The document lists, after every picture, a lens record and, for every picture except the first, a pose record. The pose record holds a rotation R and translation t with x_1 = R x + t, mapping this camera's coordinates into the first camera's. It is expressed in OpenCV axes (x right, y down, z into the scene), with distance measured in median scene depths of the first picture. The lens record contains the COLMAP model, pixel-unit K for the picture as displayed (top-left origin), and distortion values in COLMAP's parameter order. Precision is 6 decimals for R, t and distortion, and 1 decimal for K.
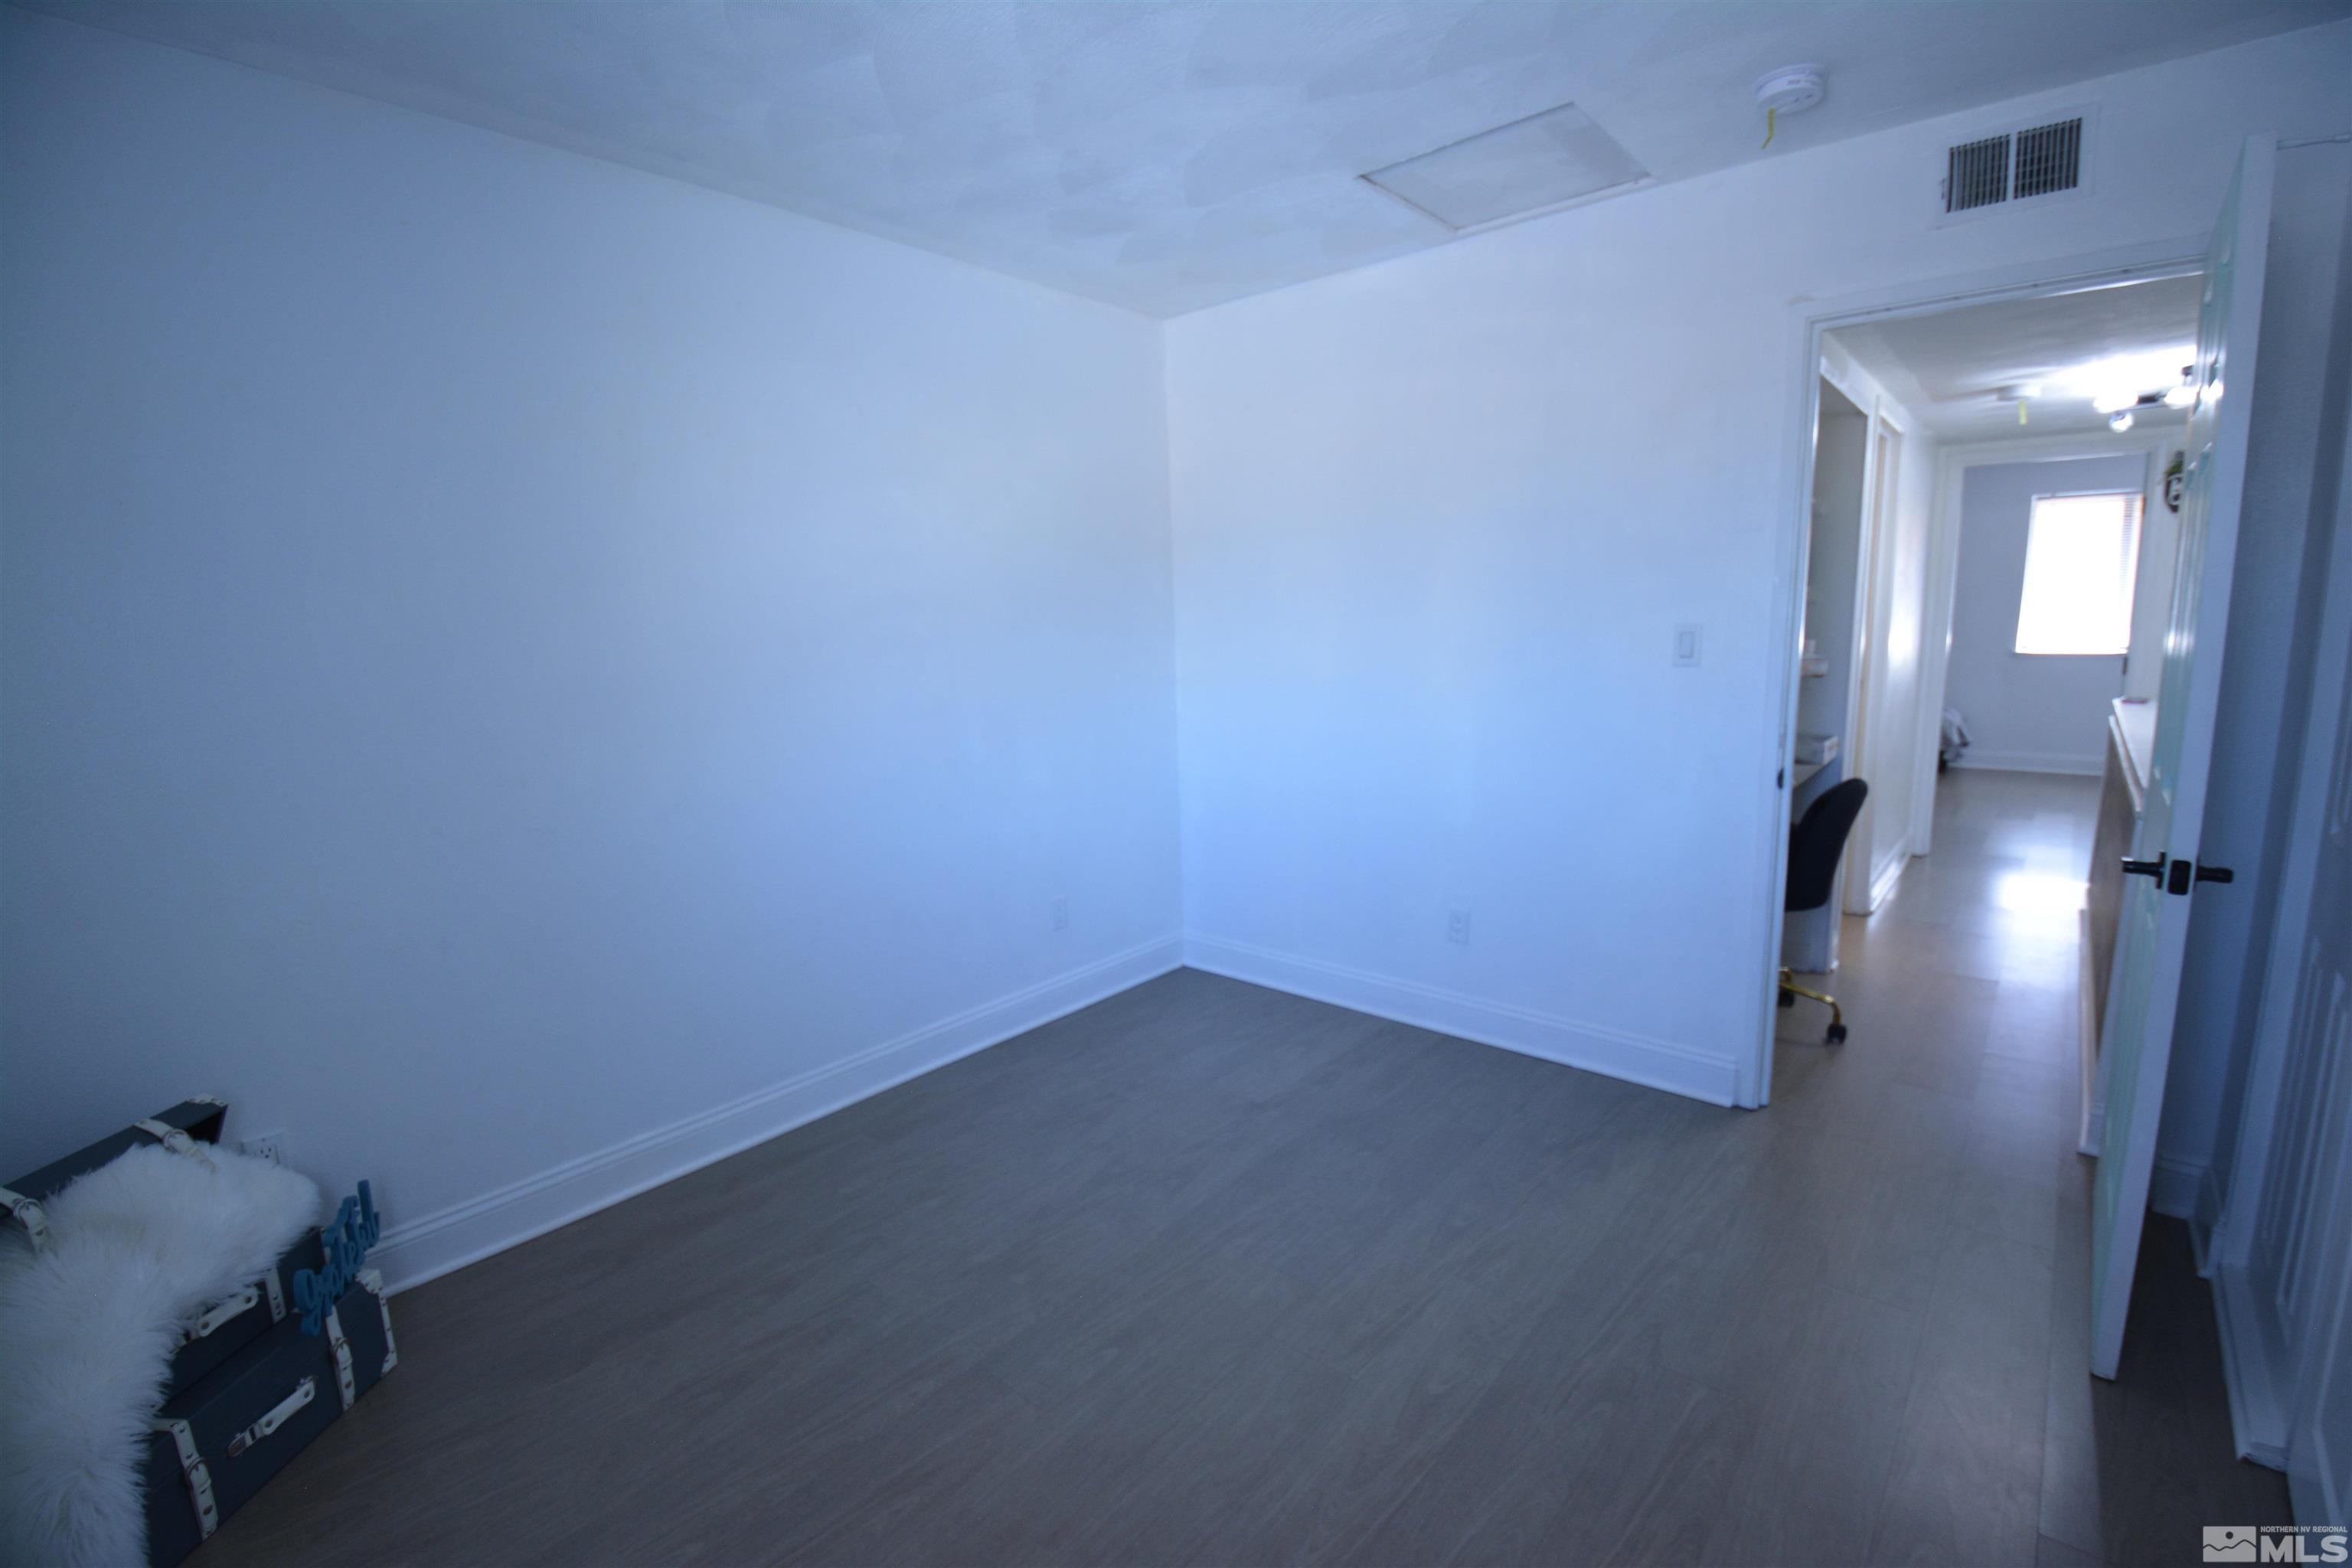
lens RADIAL K [[1040.2, 0, 1195.0], [0, 1040.2, 792.5], [0, 0, 1]] dist [-0.004508, -0.013404]
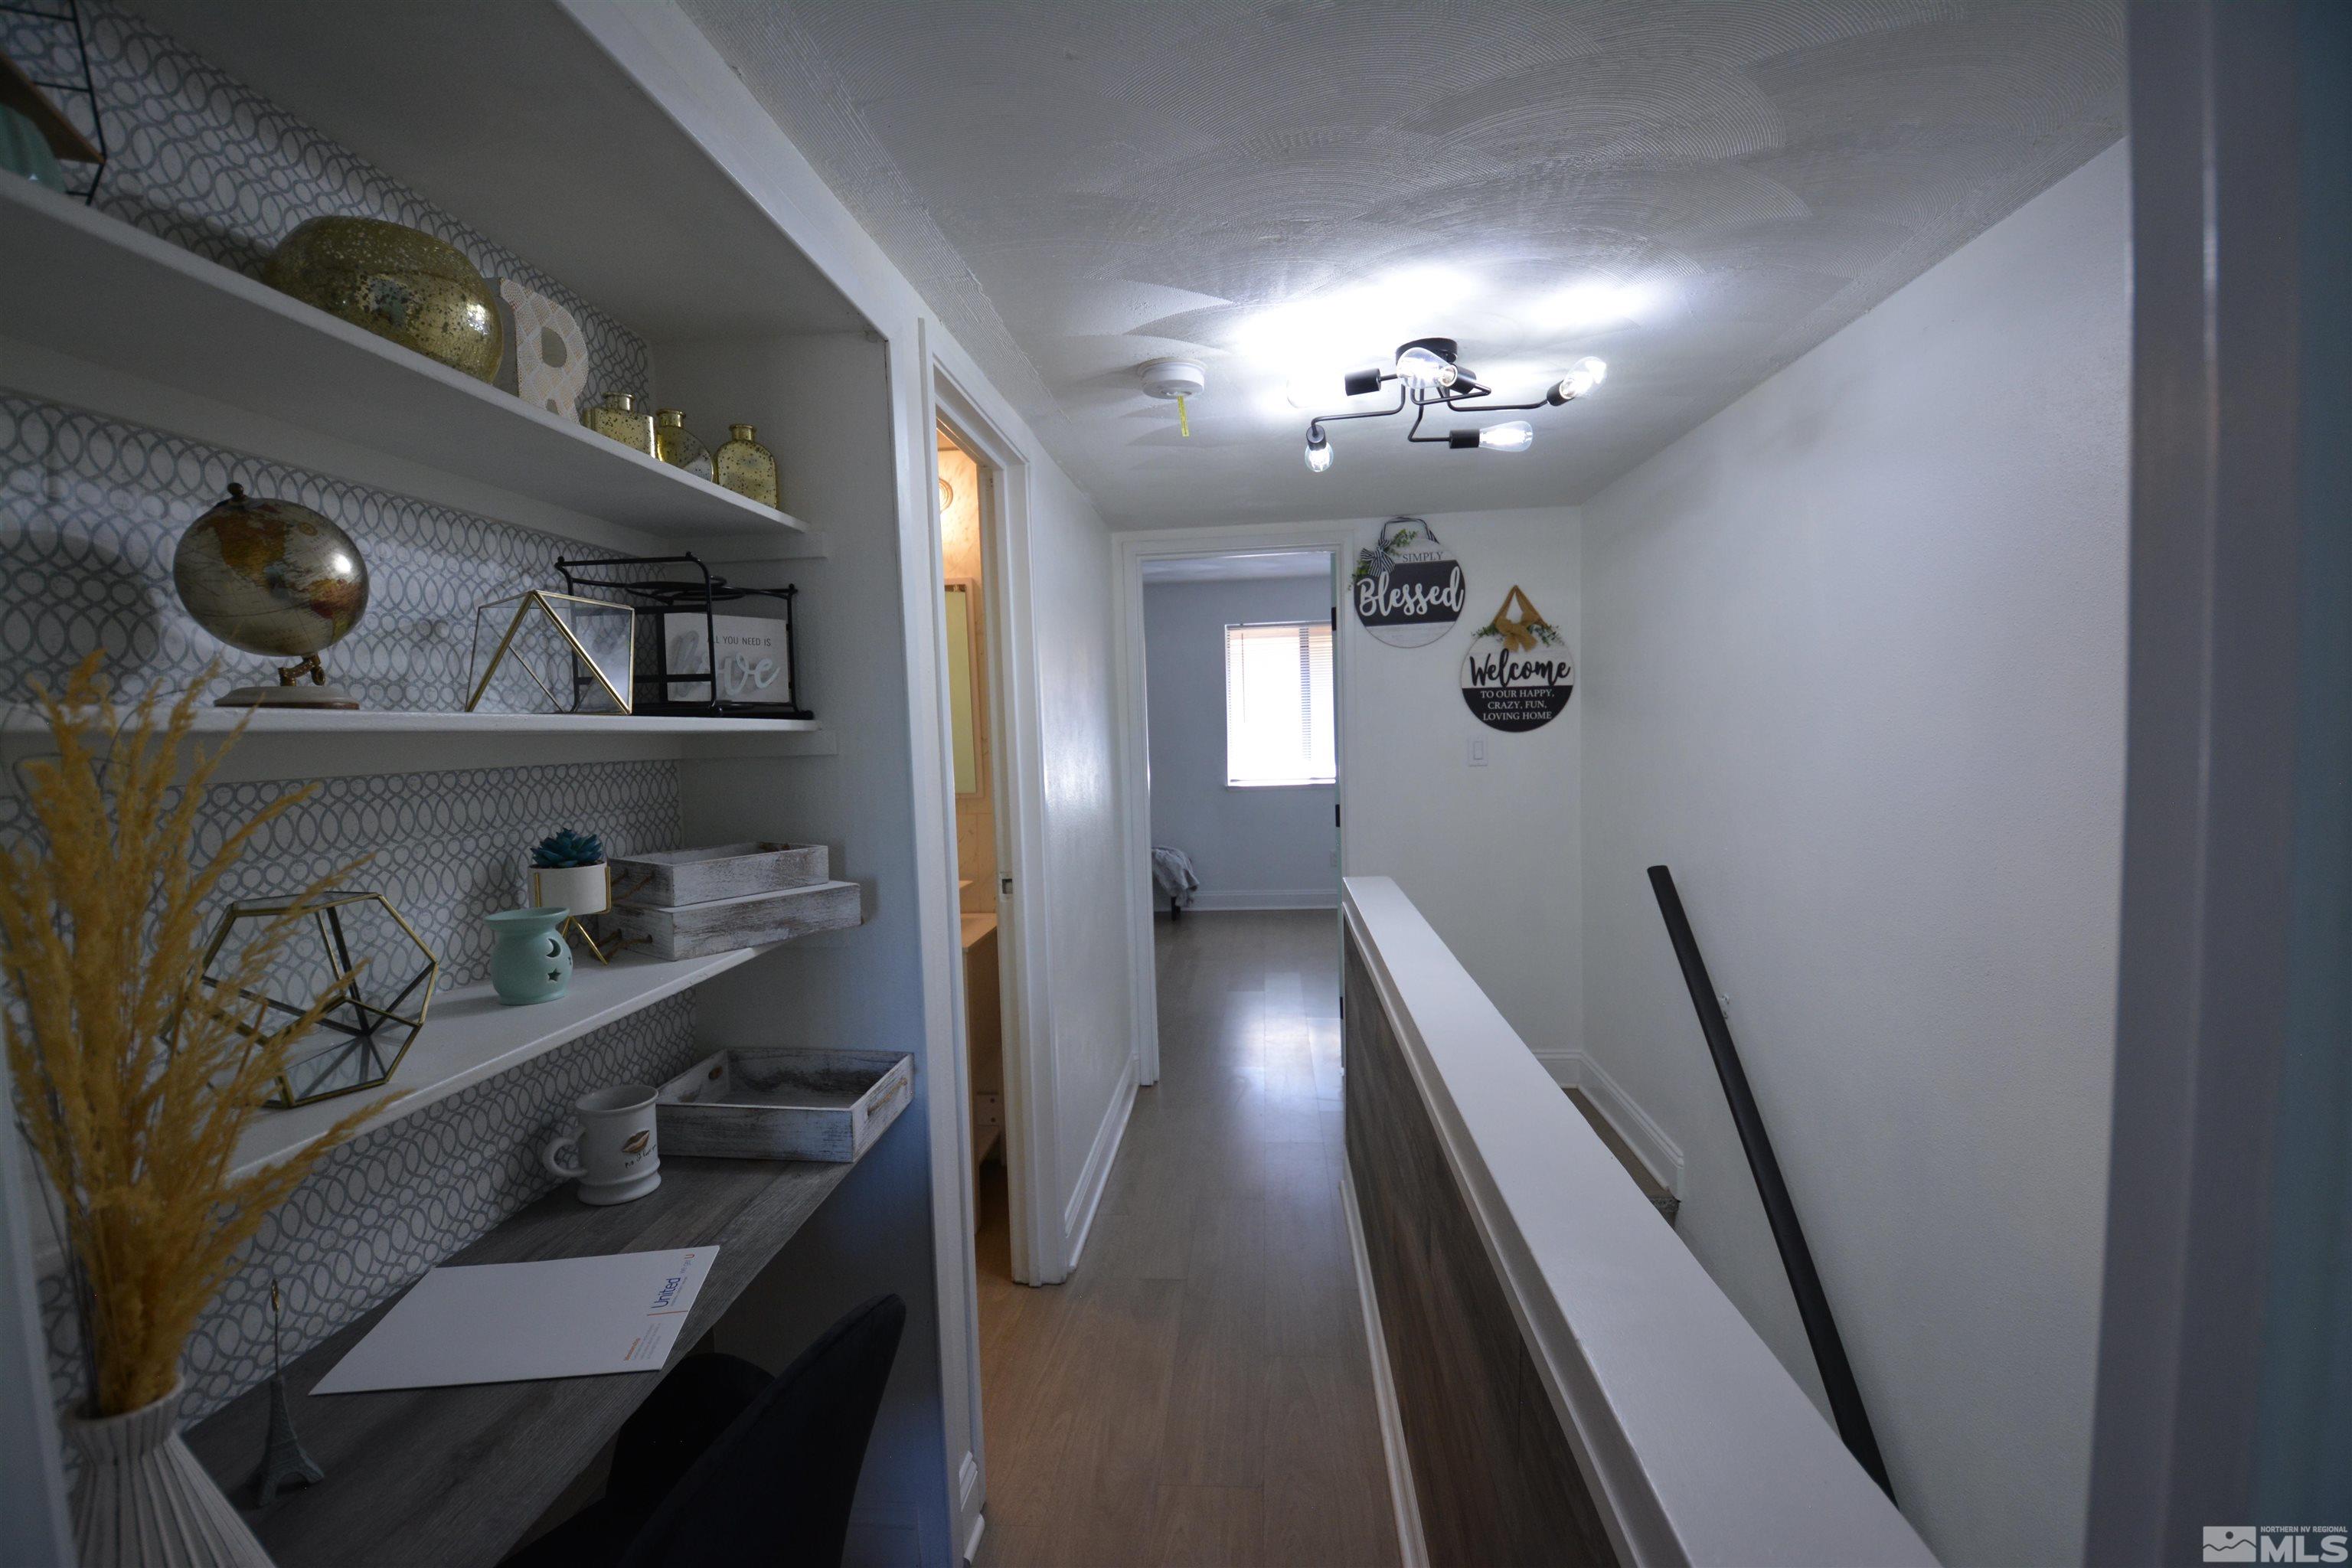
lens RADIAL K [[1040.2, 0, 1172.1], [0, 1040.2, 780.1], [0, 0, 1]] dist [-0.004508, -0.013404]
pose [[0.818703, -0.030763, 0.573393, 0.434140], [0.106861, 0.989283, -0.099503, -0.107335], [-0.564186, 0.142736, 0.813216, 0.528908]]
